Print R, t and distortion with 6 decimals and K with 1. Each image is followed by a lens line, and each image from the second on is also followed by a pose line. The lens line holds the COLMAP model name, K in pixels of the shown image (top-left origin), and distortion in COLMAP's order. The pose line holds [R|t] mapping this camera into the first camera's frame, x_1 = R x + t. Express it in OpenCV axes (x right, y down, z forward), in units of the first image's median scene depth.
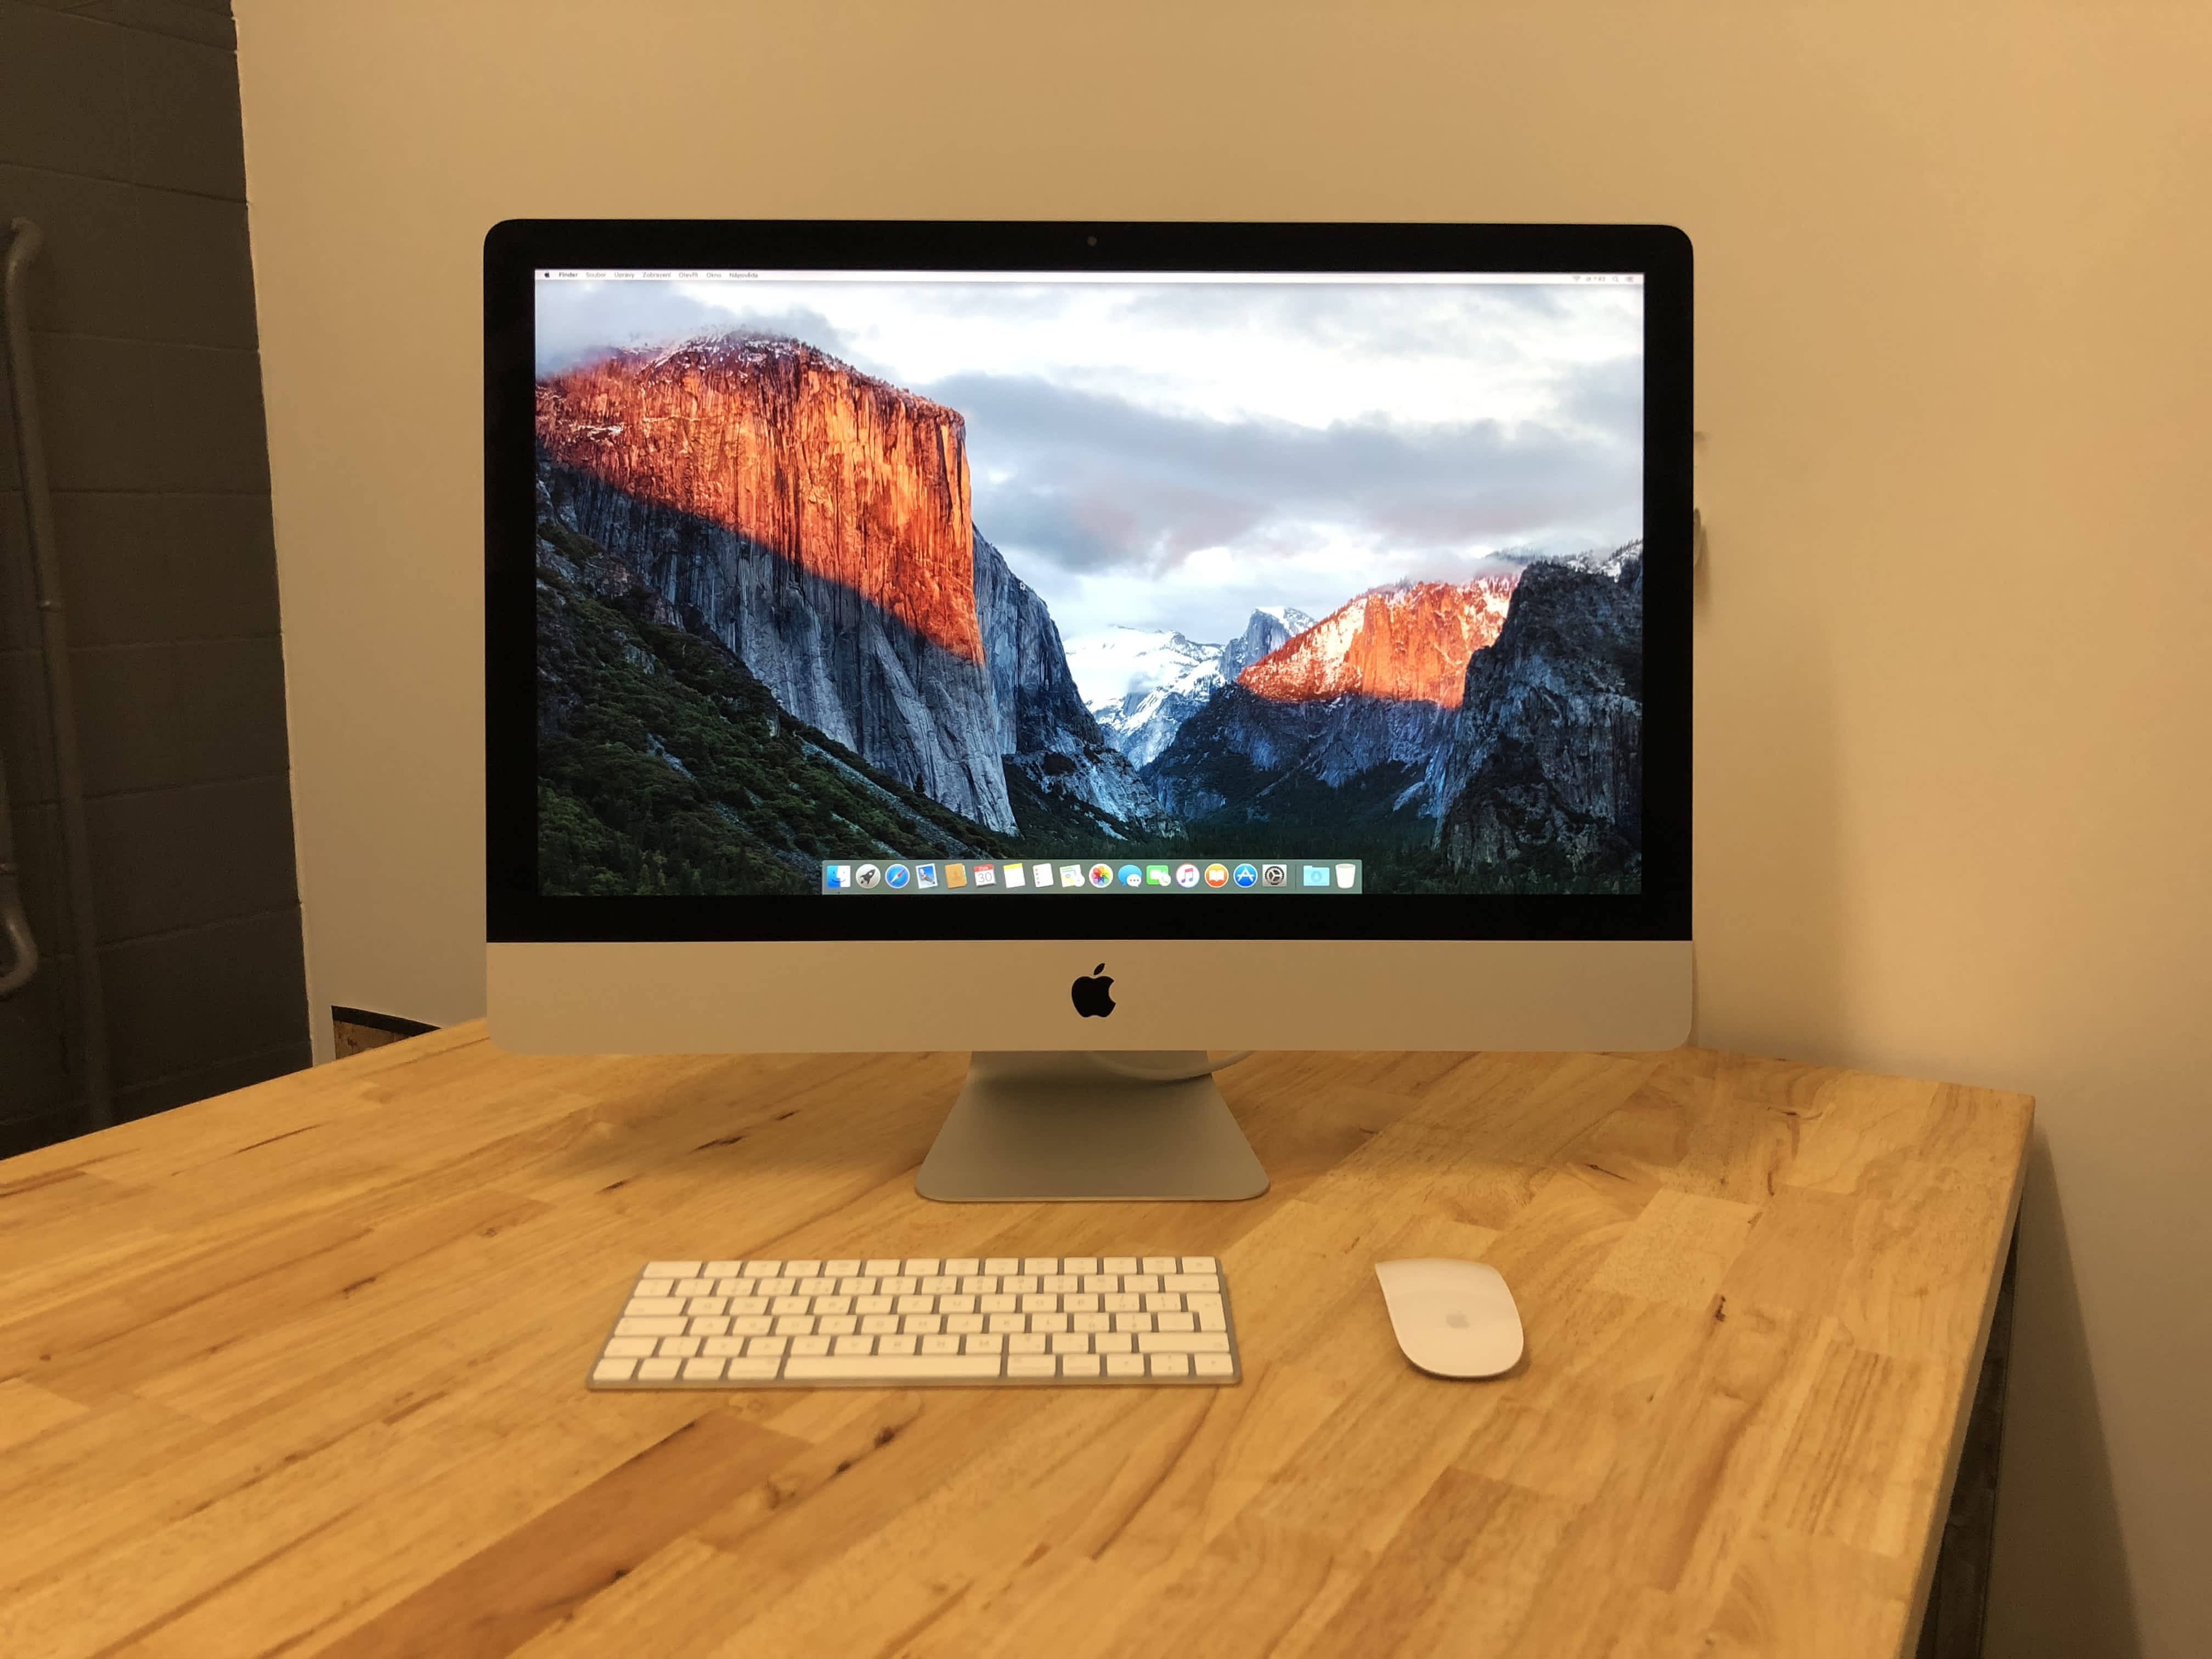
lens RADIAL K [[1812.4, 0, 1090.1], [0, 1812.4, 826.9], [0, 0, 1]] dist [0.087011, -0.057592]
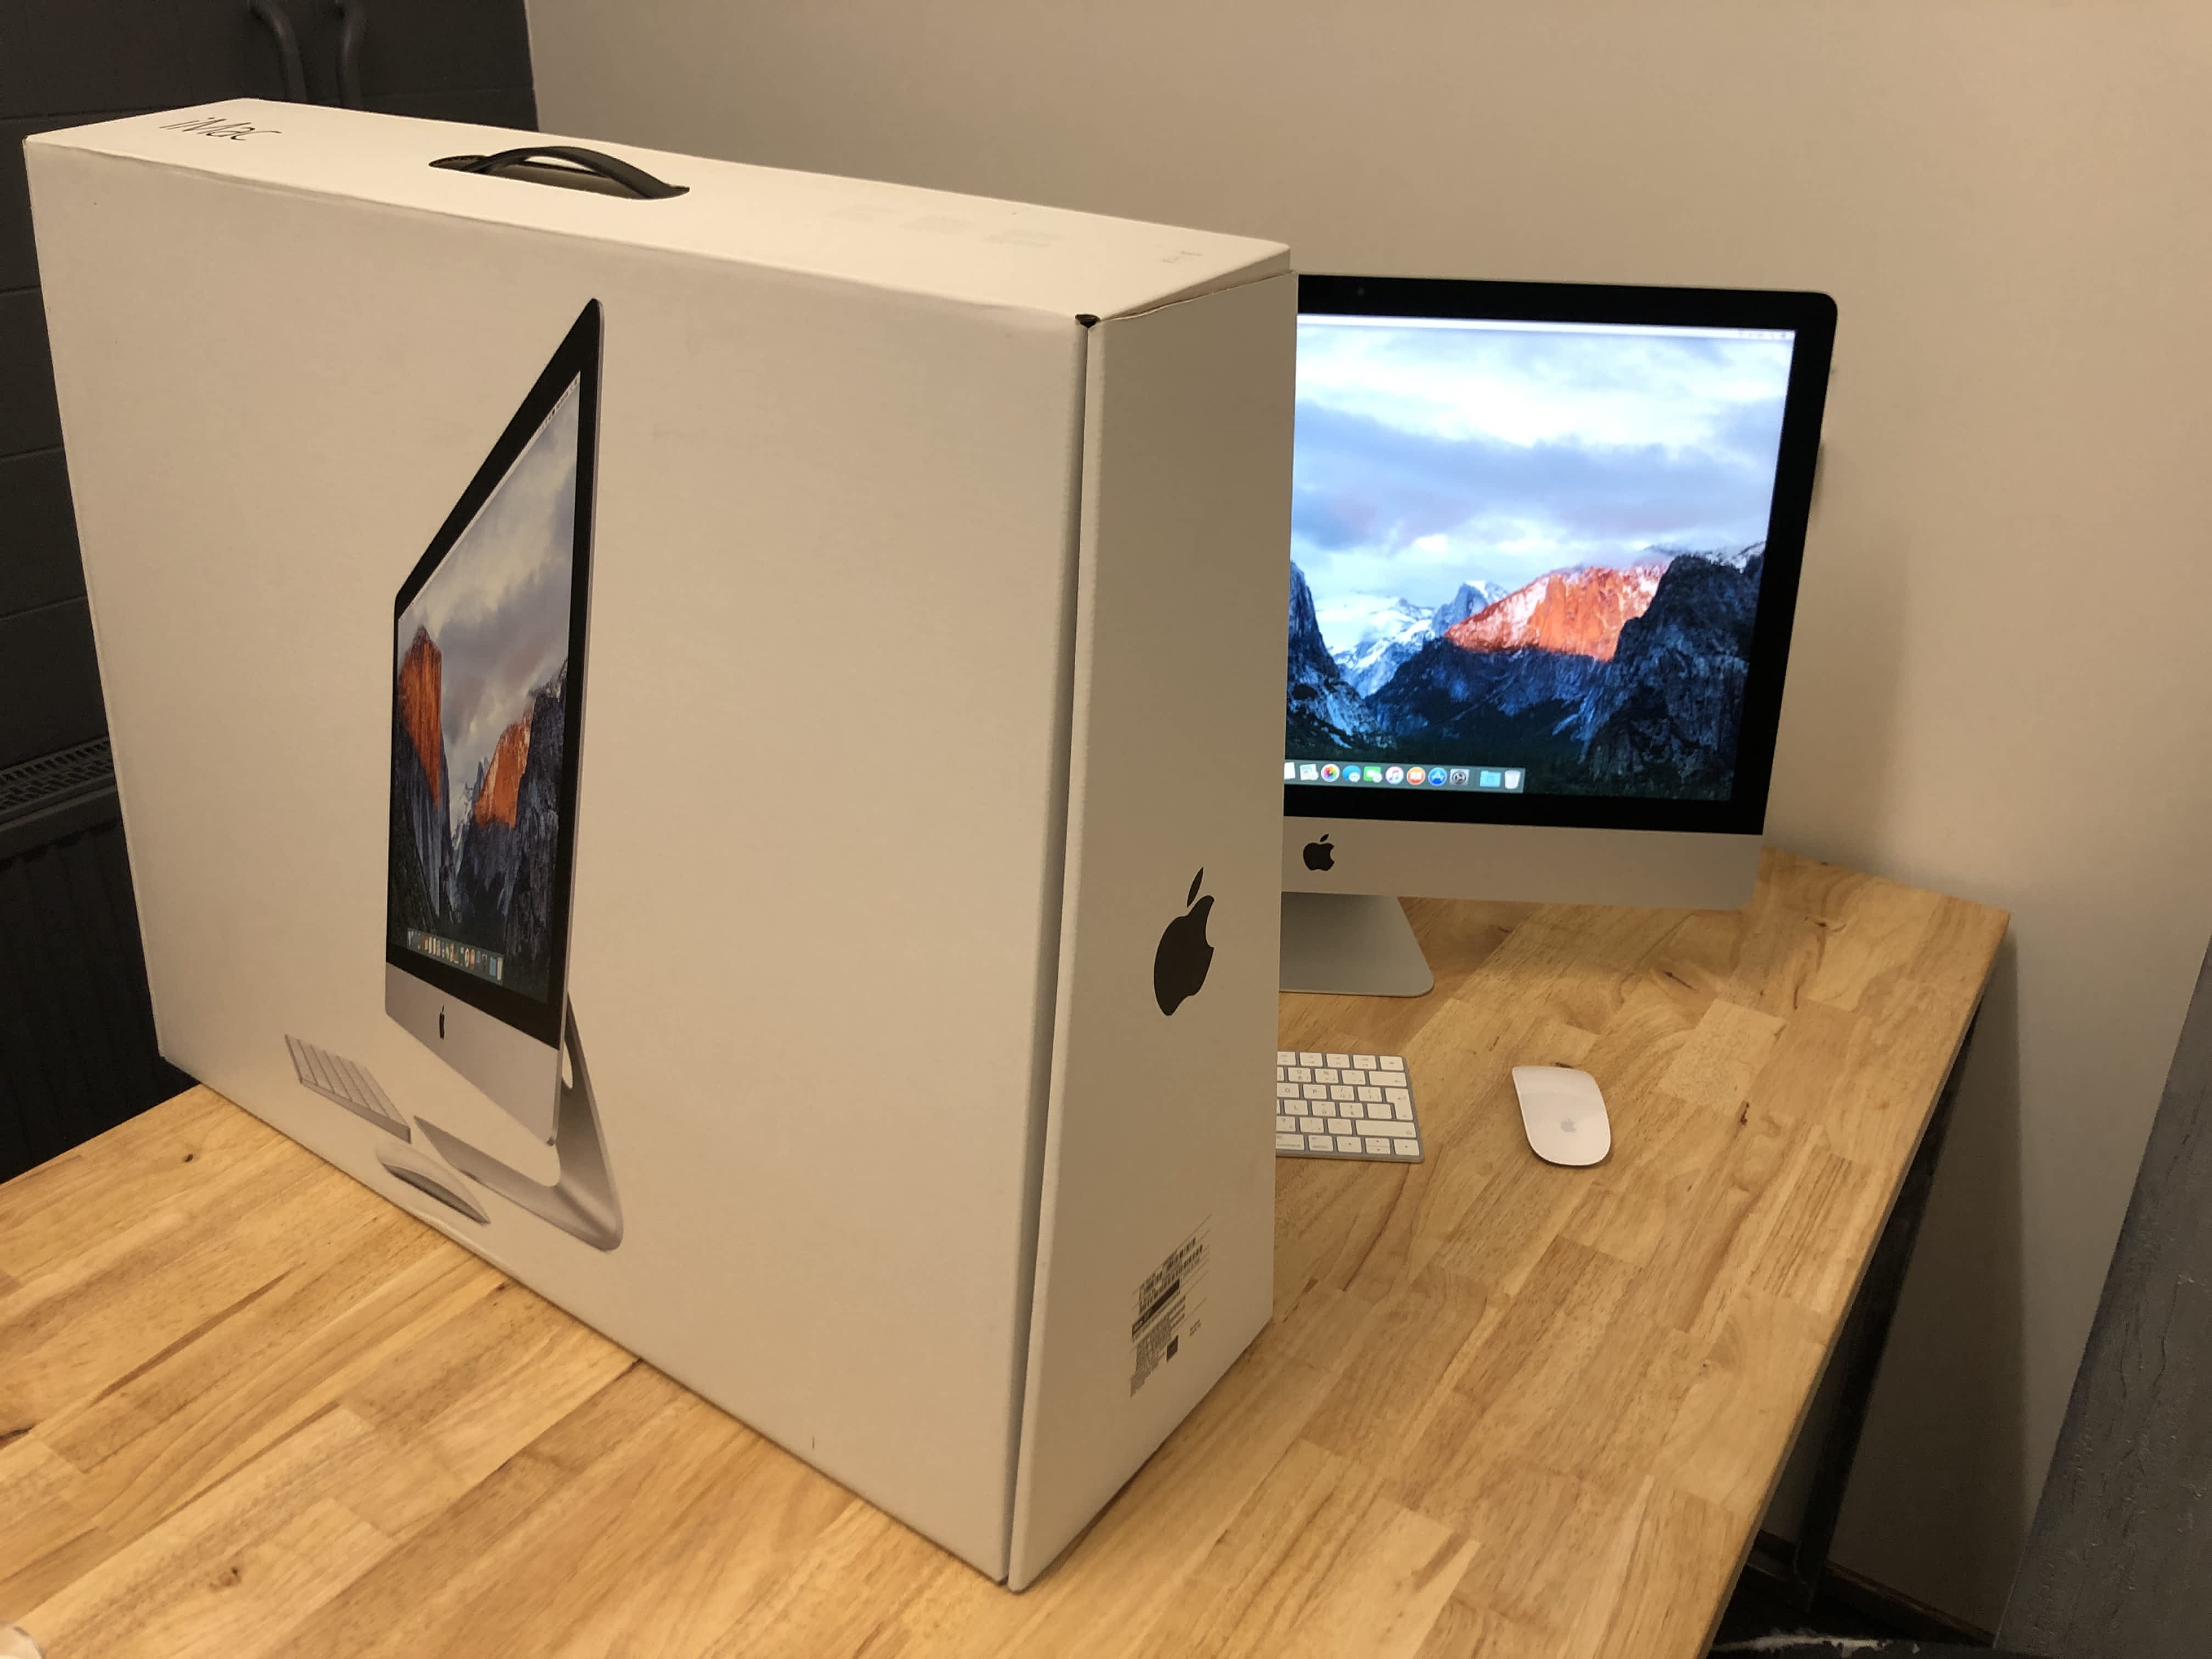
lens RADIAL K [[1812.4, 0, 1113.8], [0, 1812.4, 831.0], [0, 0, 1]] dist [0.087011, -0.057592]
pose [[0.998839, 0.042000, -0.023593, -0.123949], [-0.033728, 0.959412, 0.279985, -0.309904], [0.034395, -0.278864, 0.959714, -0.330404]]
